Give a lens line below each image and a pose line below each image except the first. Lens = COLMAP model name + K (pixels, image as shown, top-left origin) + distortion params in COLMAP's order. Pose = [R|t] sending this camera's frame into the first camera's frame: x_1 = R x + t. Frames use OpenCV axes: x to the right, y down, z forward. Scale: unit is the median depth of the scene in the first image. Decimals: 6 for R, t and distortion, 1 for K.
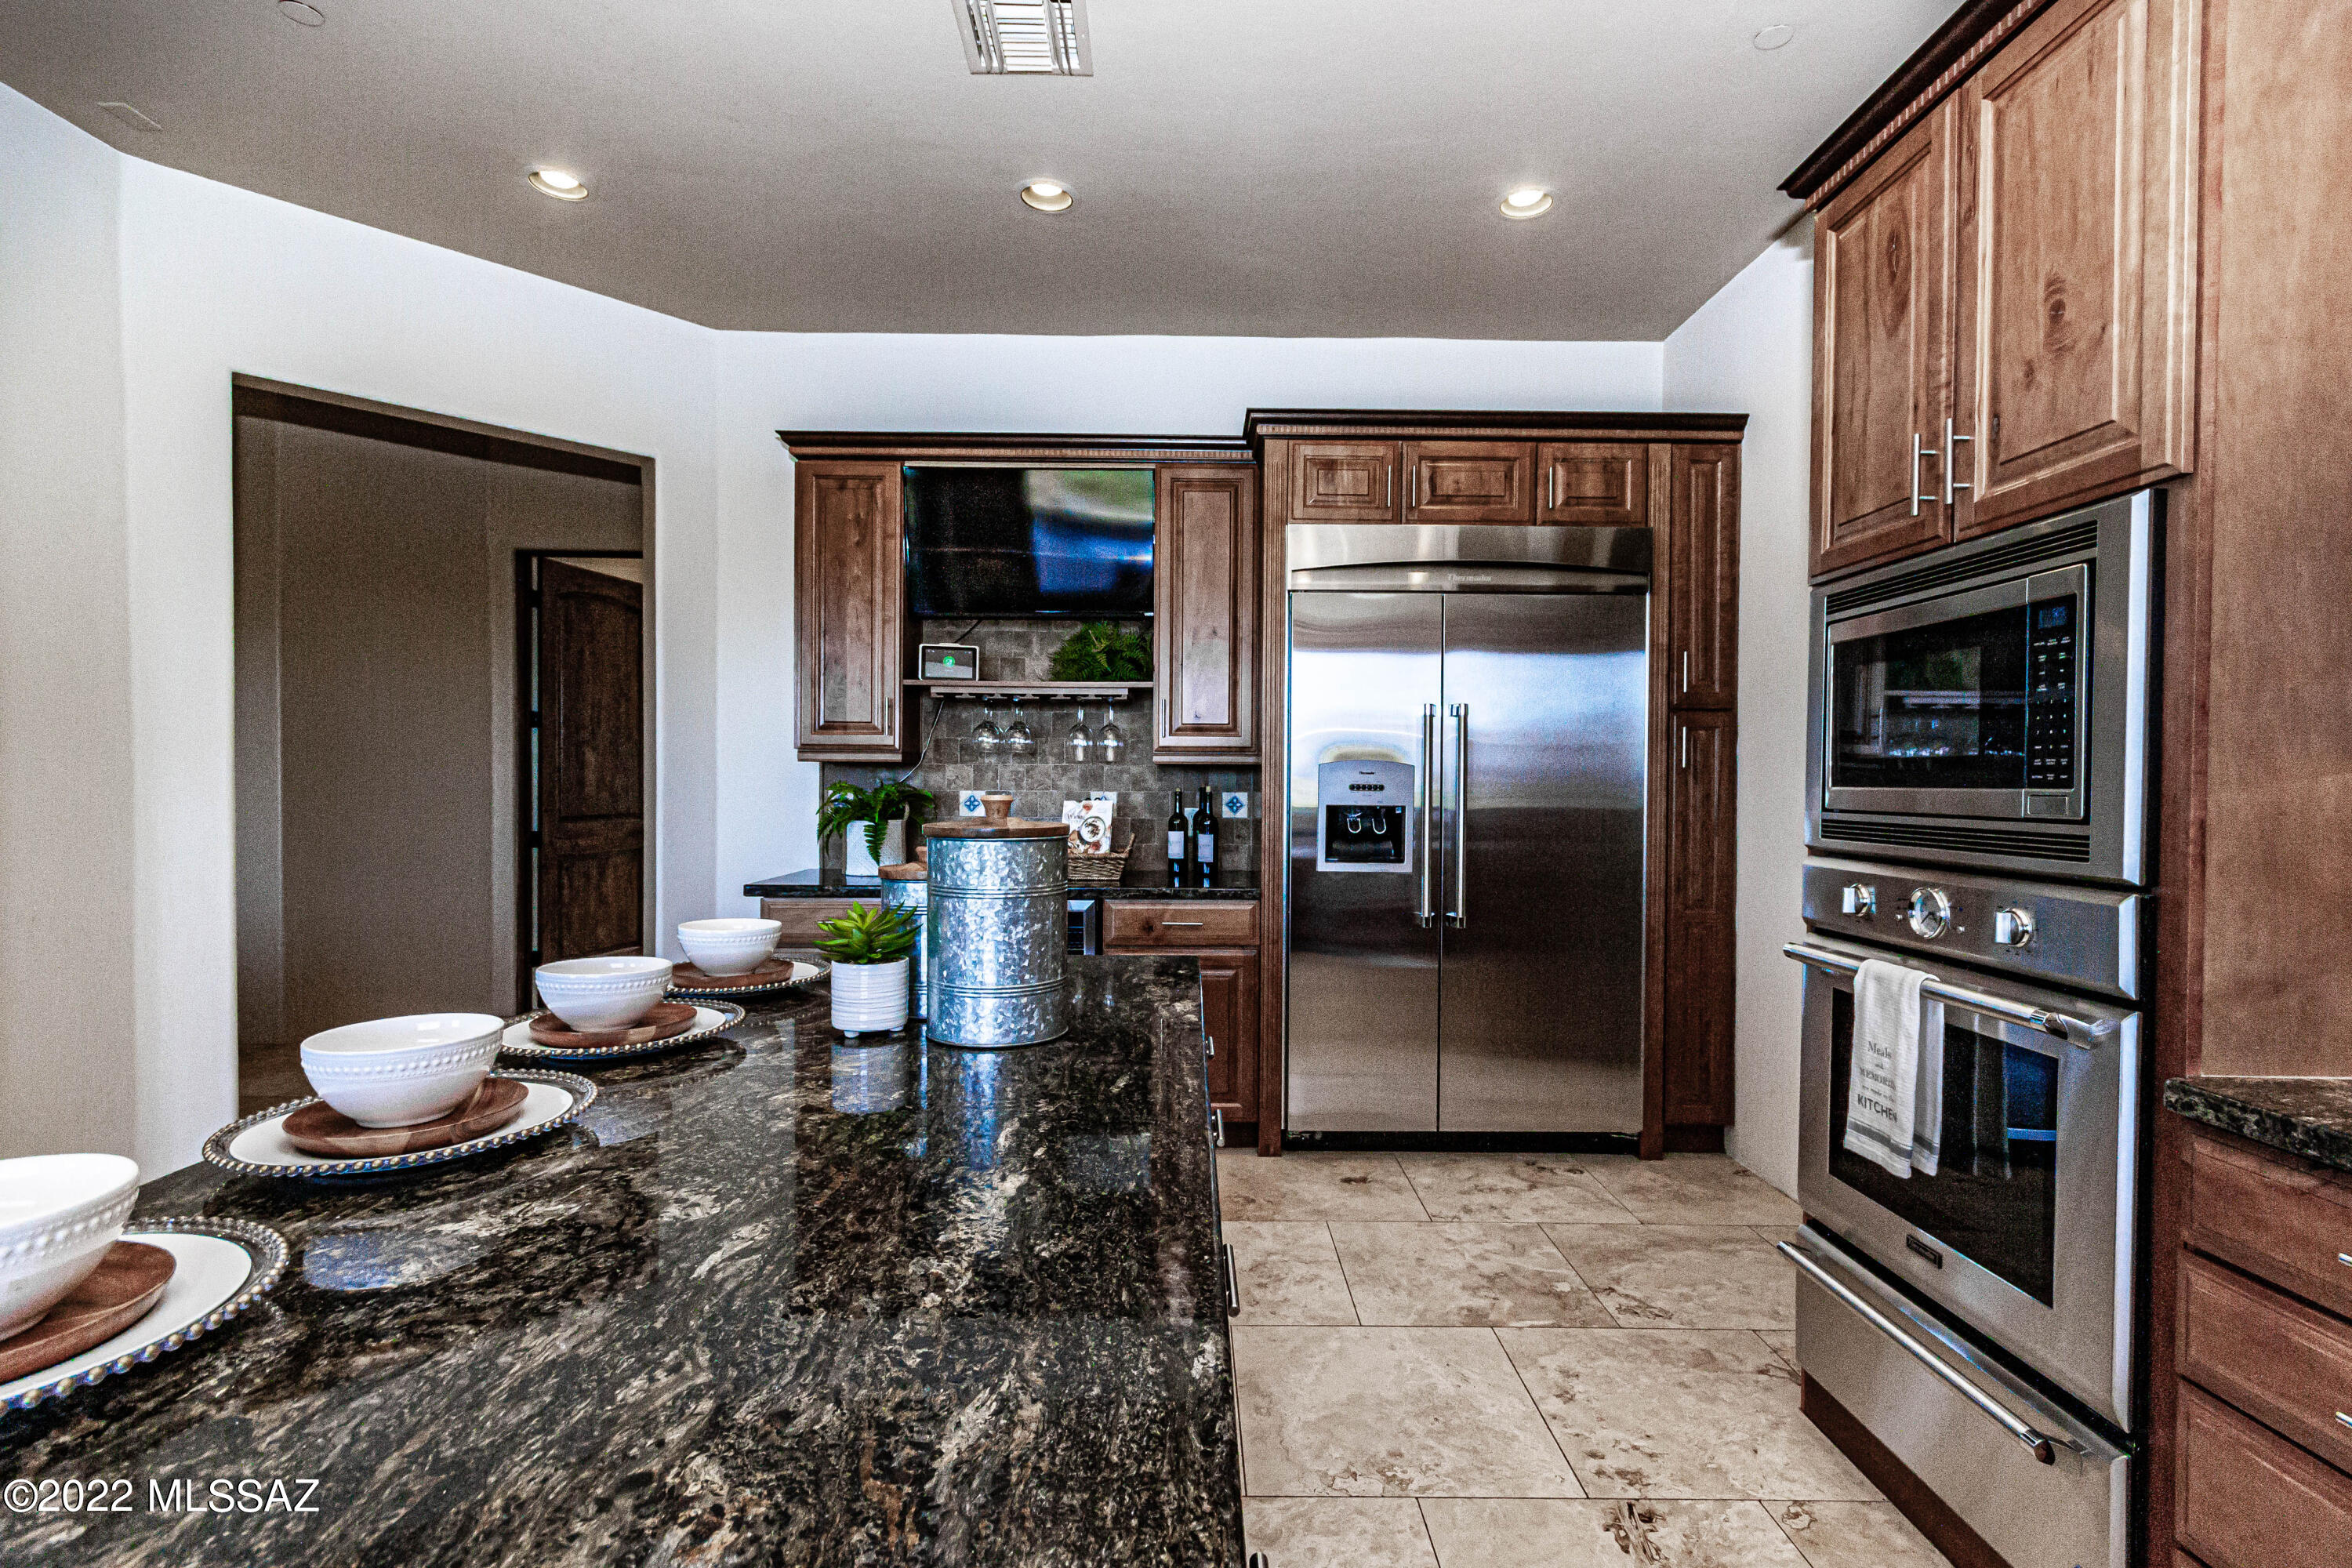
lens RADIAL K [[1124.8, 0, 1175.8], [0, 1124.8, 788.2], [0, 0, 1]] dist [0.015853, -0.000155]
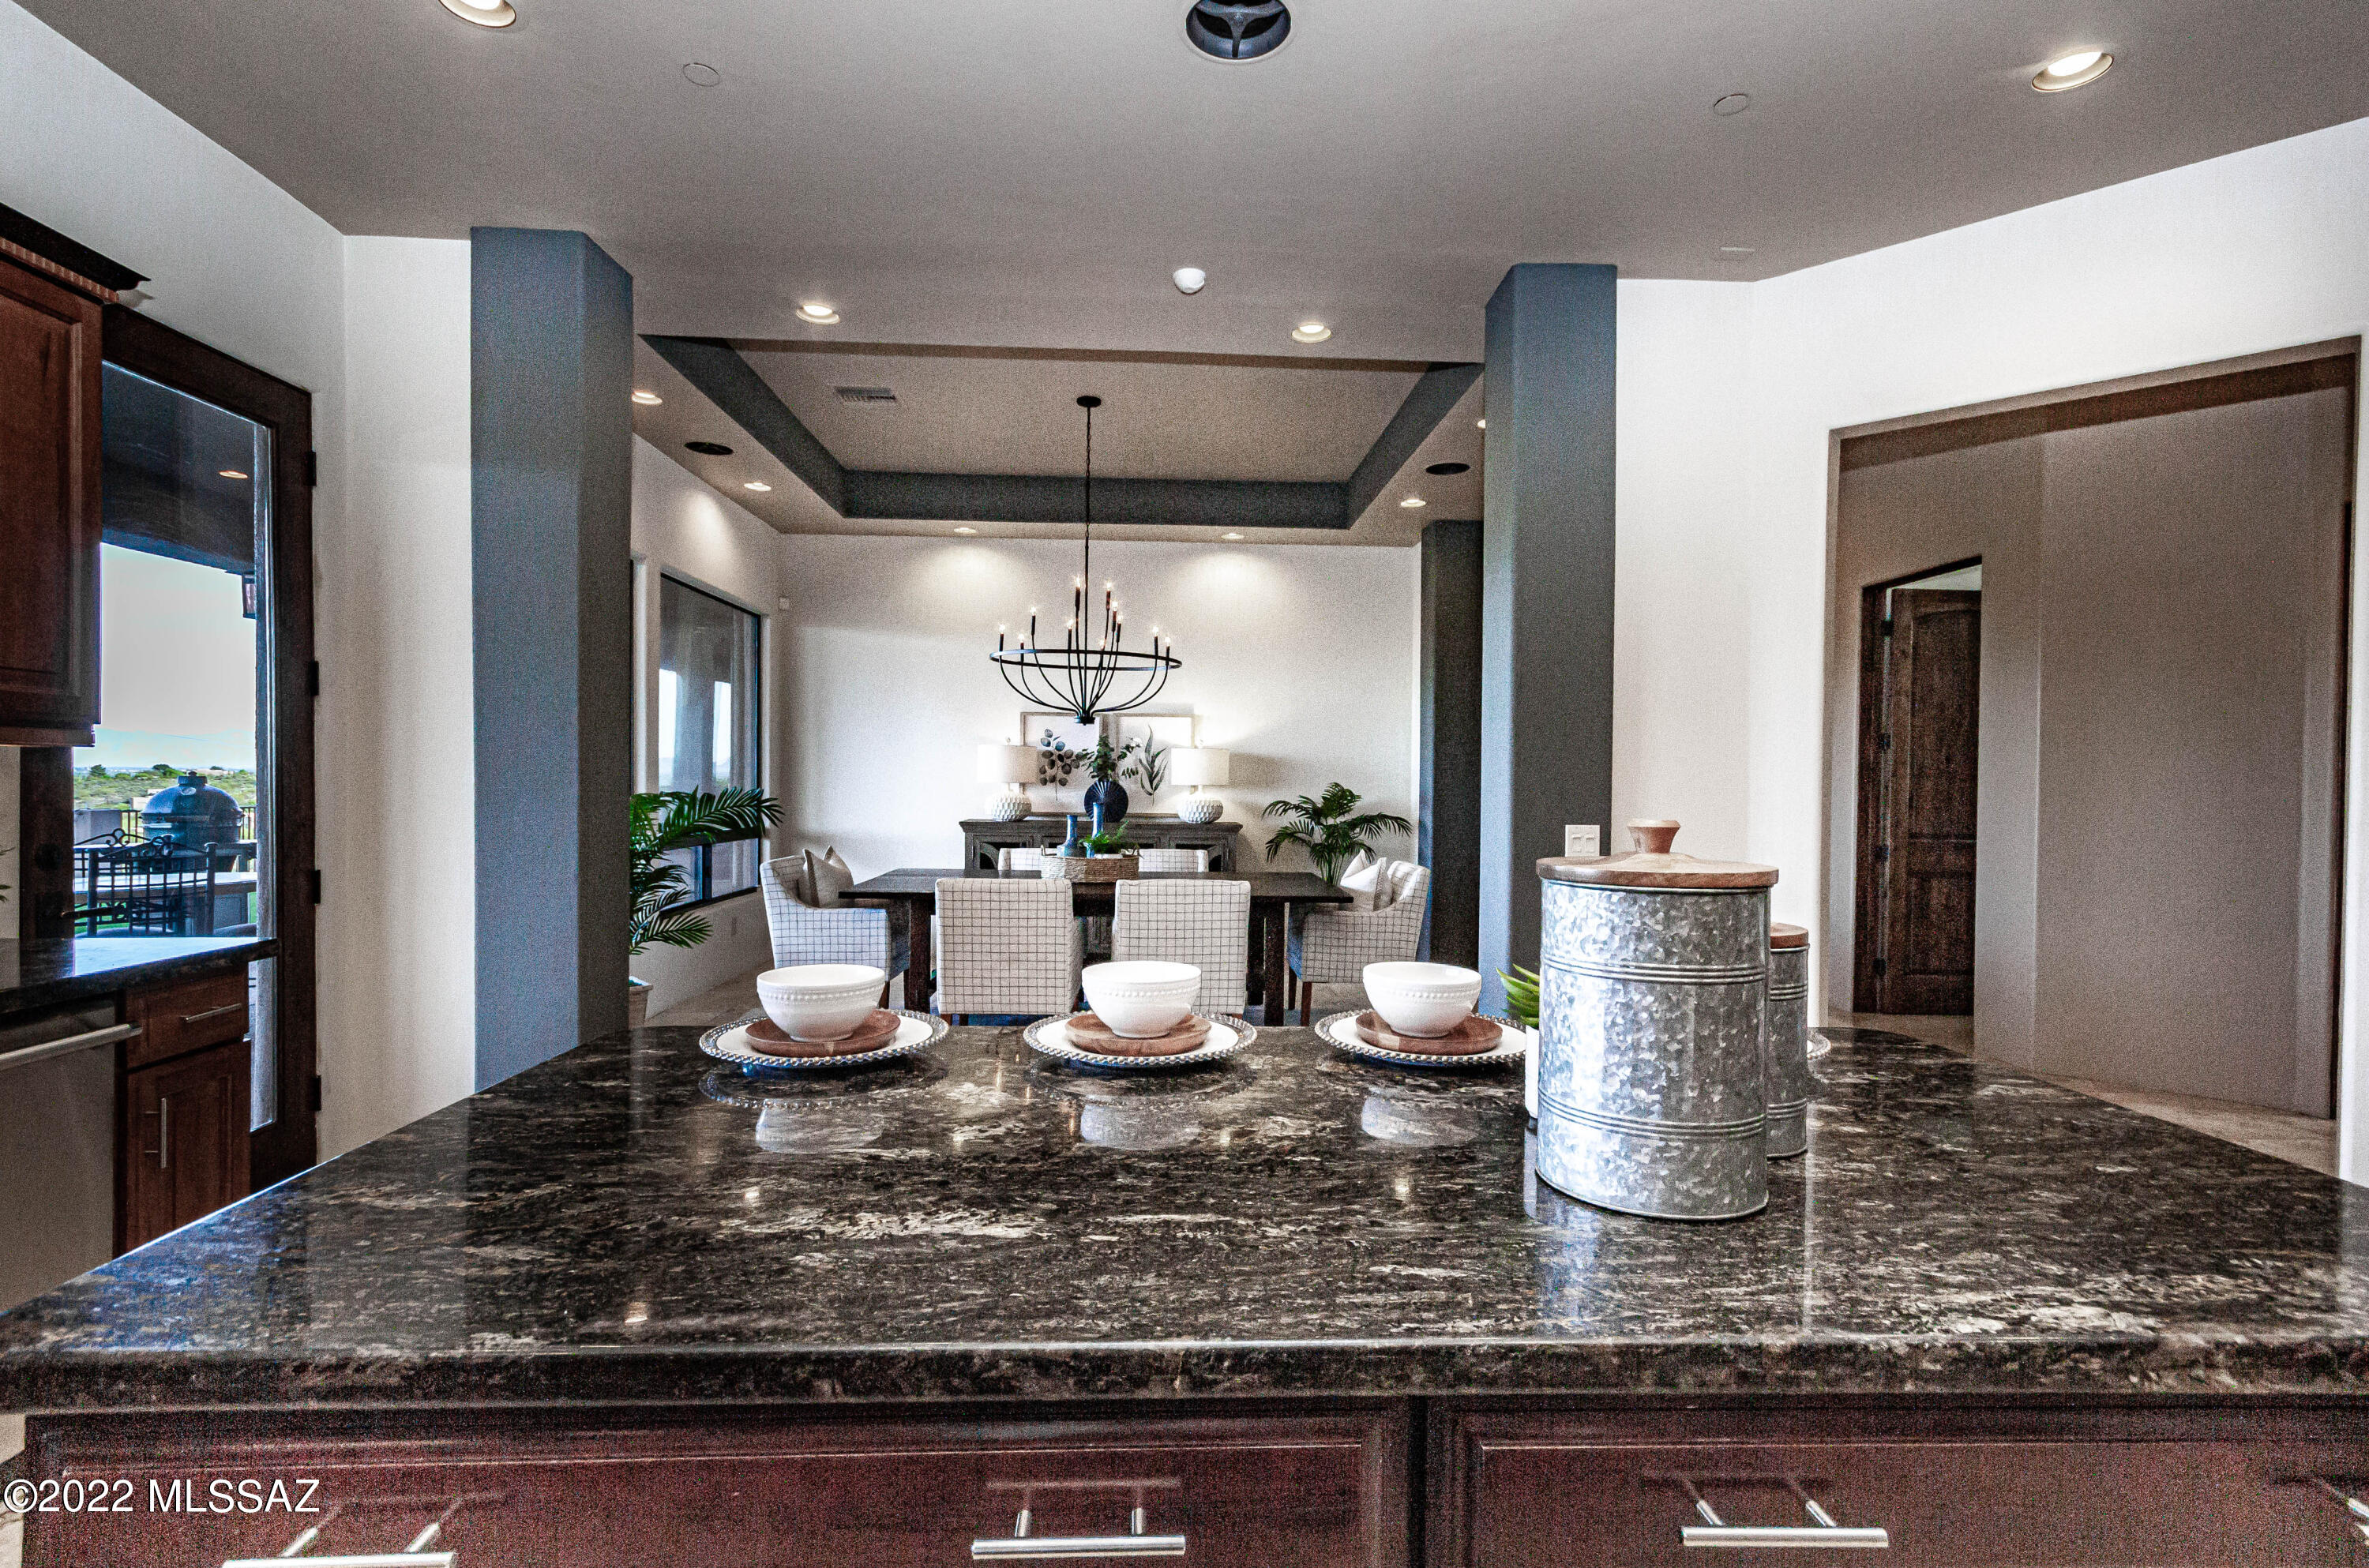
lens RADIAL K [[1111.2, 0, 1192.5], [0, 1111.2, 788.5], [0, 0, 1]] dist [0.012748, -0.000713]
pose [[0.031057, -0.006020, -0.999499, 0.200583], [-0.016644, 0.999840, -0.006540, -0.000154], [0.999379, 0.016839, 0.030952, 0.298315]]
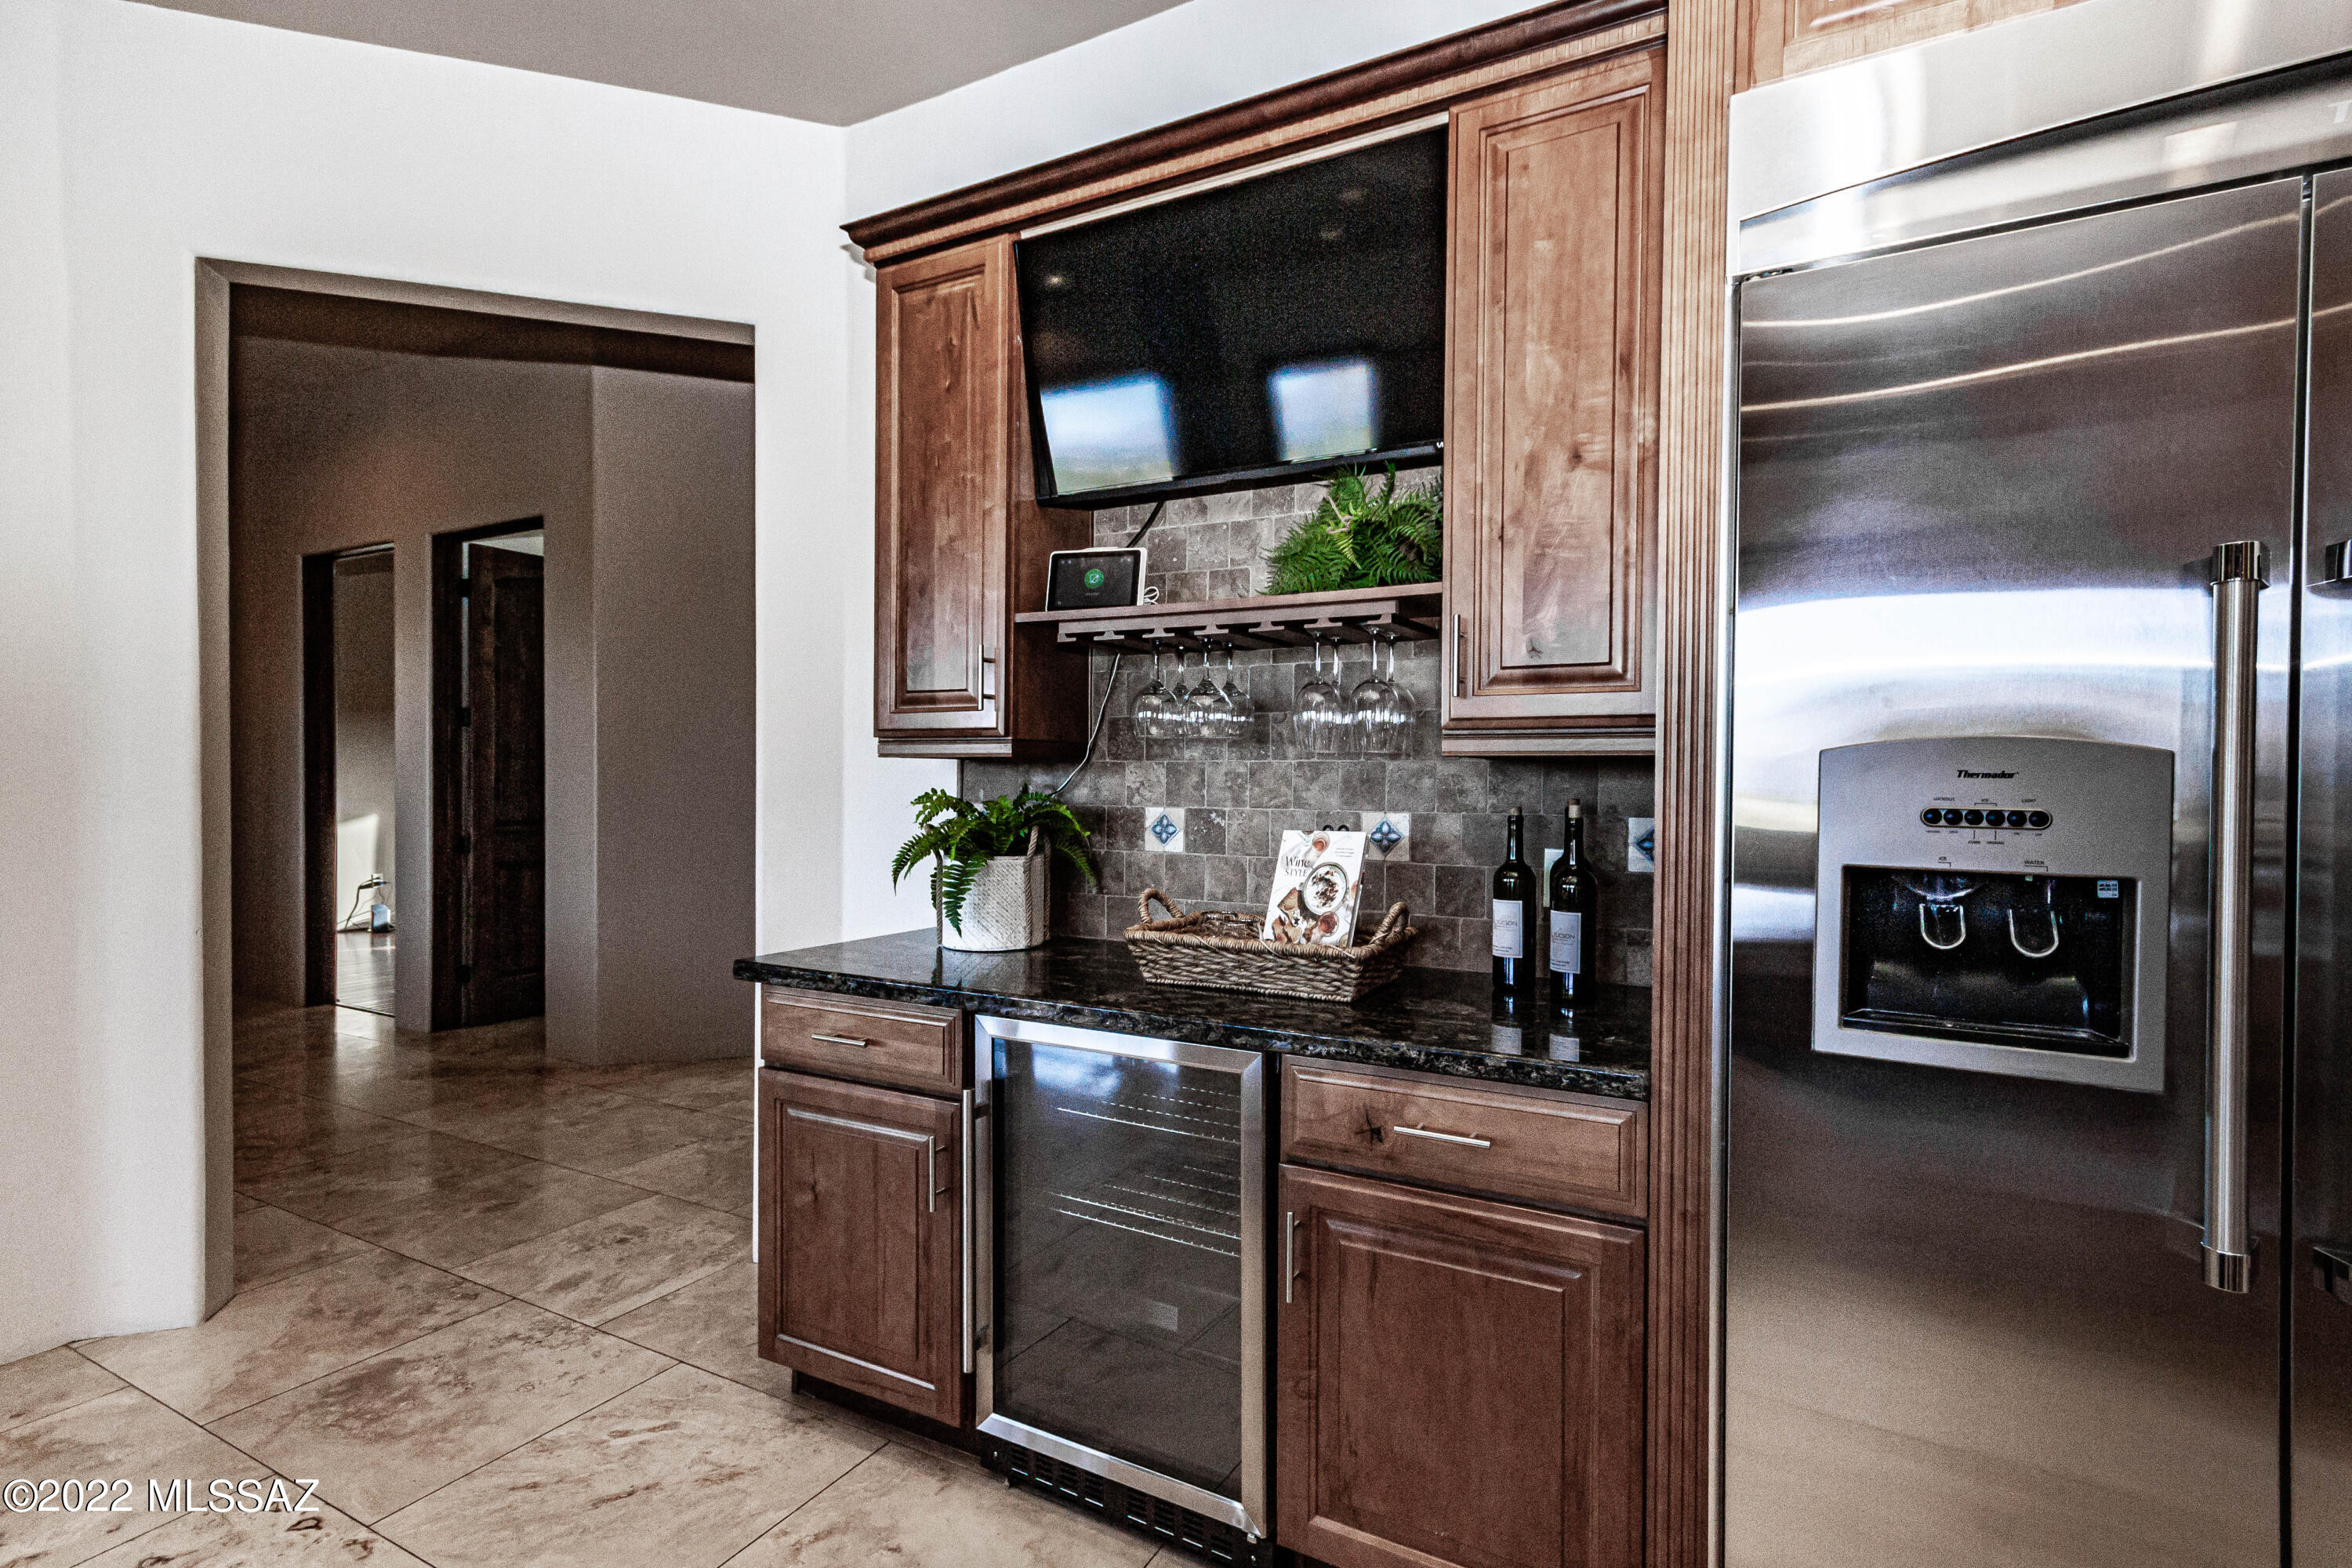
lens RADIAL K [[1124.8, 0, 1194.6], [0, 1124.8, 794.3], [0, 0, 1]] dist [0.015853, -0.000155]
pose [[0.880165, 0.005070, -0.474641, 0.112037], [-0.003687, 0.999986, 0.003845, -0.007284], [0.474654, -0.001634, 0.880171, 0.540758]]
